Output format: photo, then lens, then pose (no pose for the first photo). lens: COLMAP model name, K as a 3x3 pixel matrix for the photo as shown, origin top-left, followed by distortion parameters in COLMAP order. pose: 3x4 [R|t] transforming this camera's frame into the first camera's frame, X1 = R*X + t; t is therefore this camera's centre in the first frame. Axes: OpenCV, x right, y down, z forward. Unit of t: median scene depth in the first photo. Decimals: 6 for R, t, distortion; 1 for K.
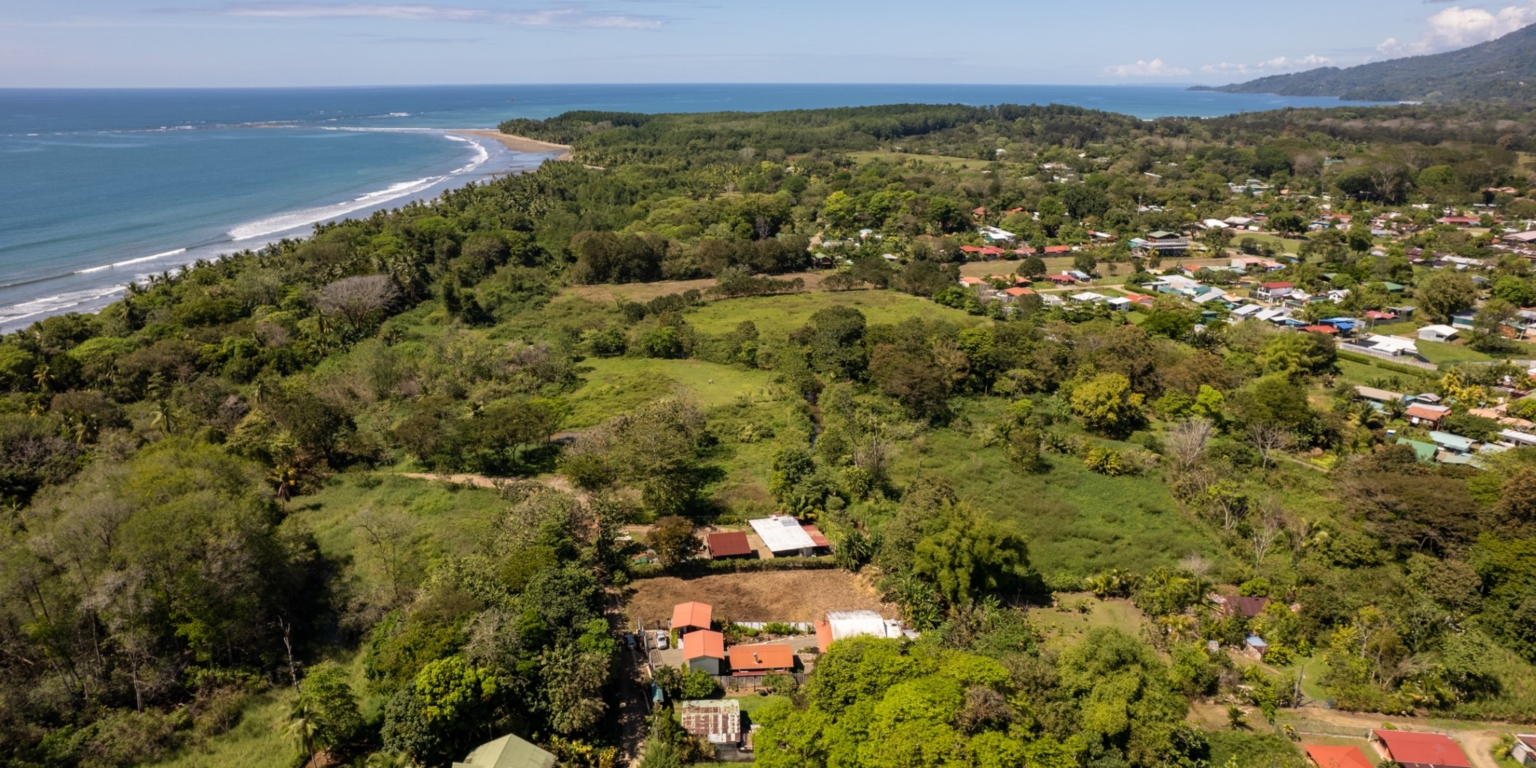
lens RADIAL K [[976.7, 0, 756.5], [0, 976.7, 384.6], [0, 0, 1]] dist [-0.077791, 0.066075]
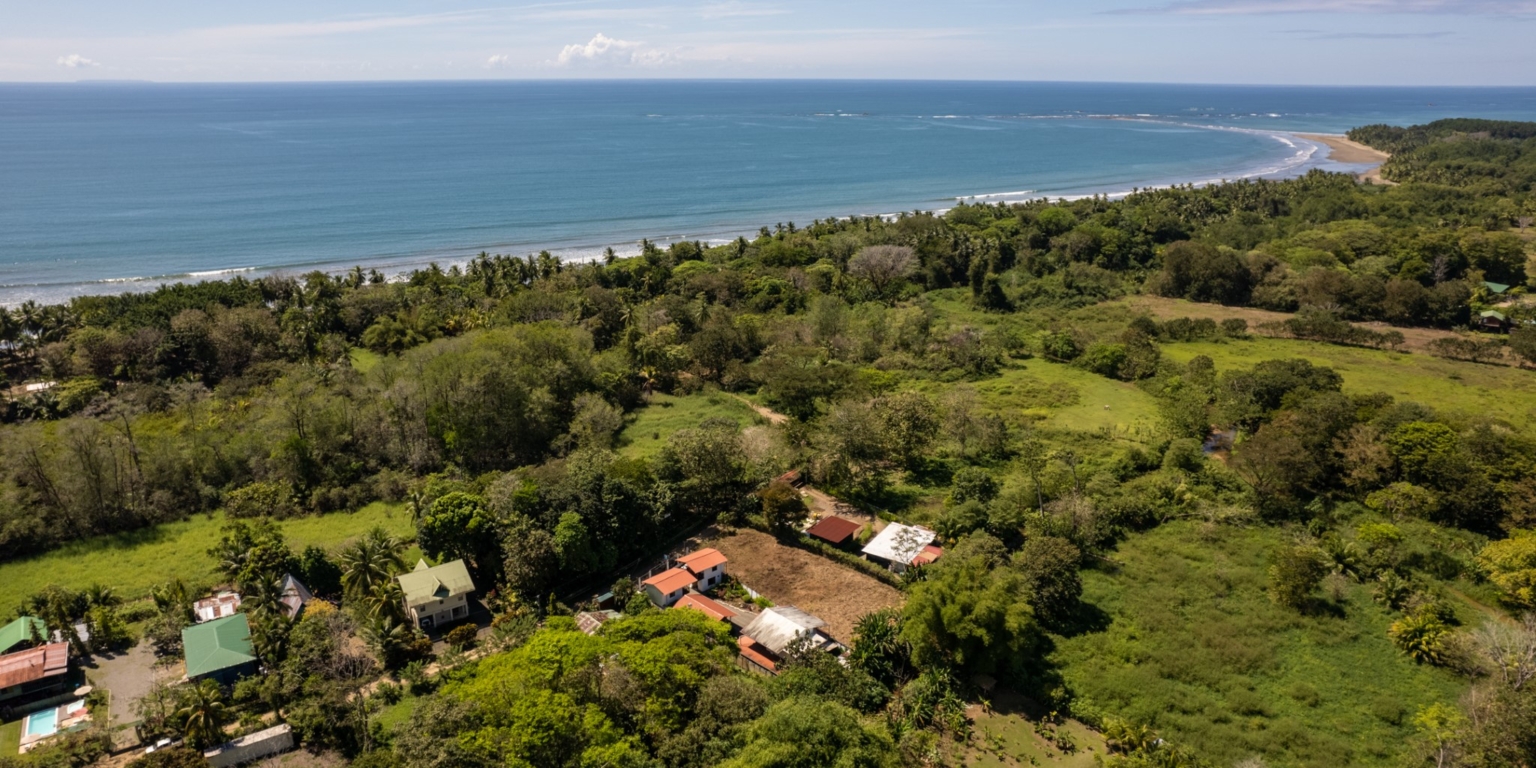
lens RADIAL K [[976.7, 0, 762.0], [0, 976.7, 392.0], [0, 0, 1]] dist [-0.077791, 0.066075]
pose [[0.657316, 0.236982, -0.715385, 0.612670], [-0.230125, 0.967048, 0.108904, -0.065334], [0.717620, 0.093044, 0.690192, 0.244326]]
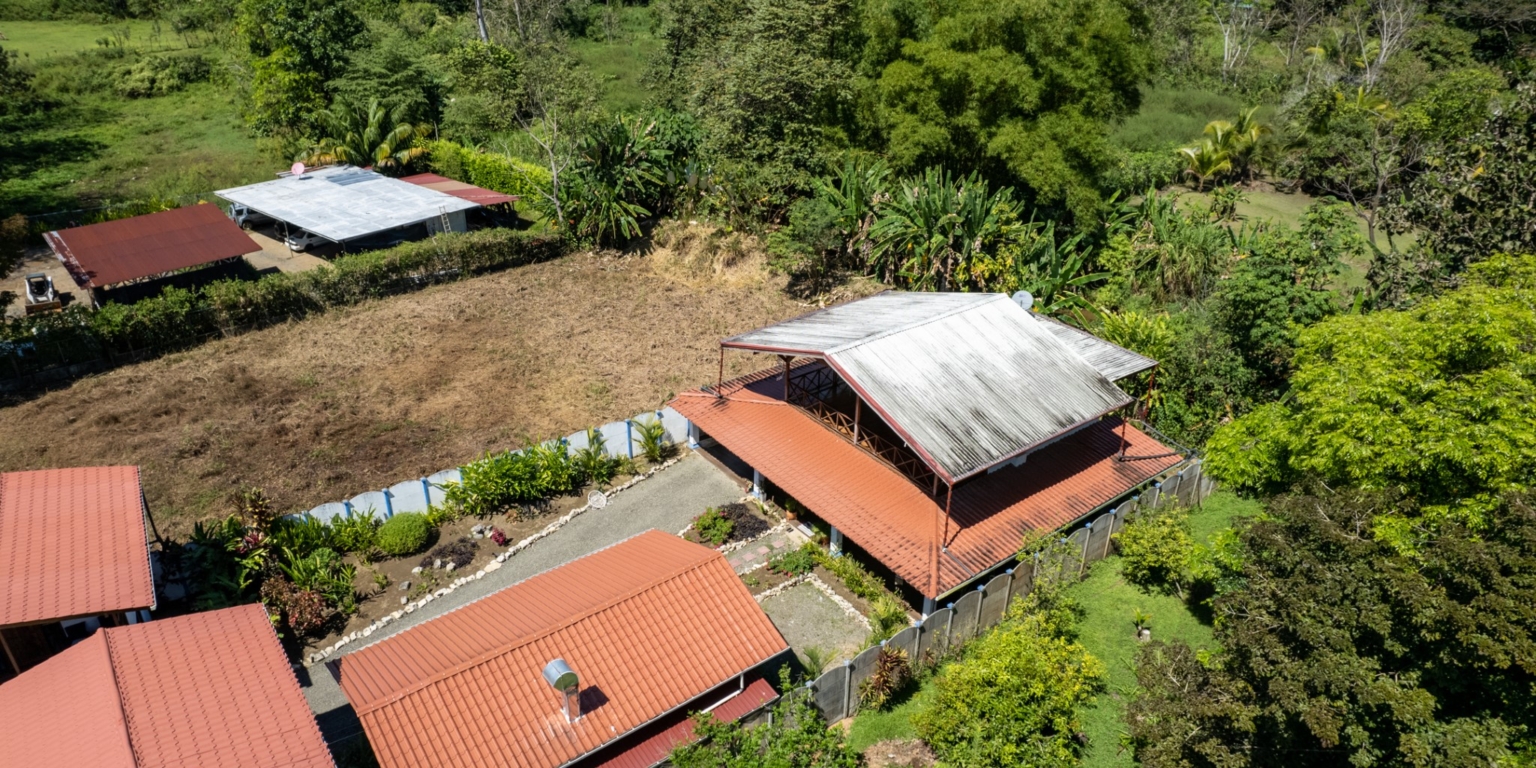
lens RADIAL K [[976.7, 0, 757.2], [0, 976.7, 394.0], [0, 0, 1]] dist [-0.077791, 0.066075]
pose [[0.835841, -0.251661, 0.487889, -0.029541], [0.158373, 0.961488, 0.224631, 0.171813], [-0.525630, -0.110487, 0.843508, 0.706188]]
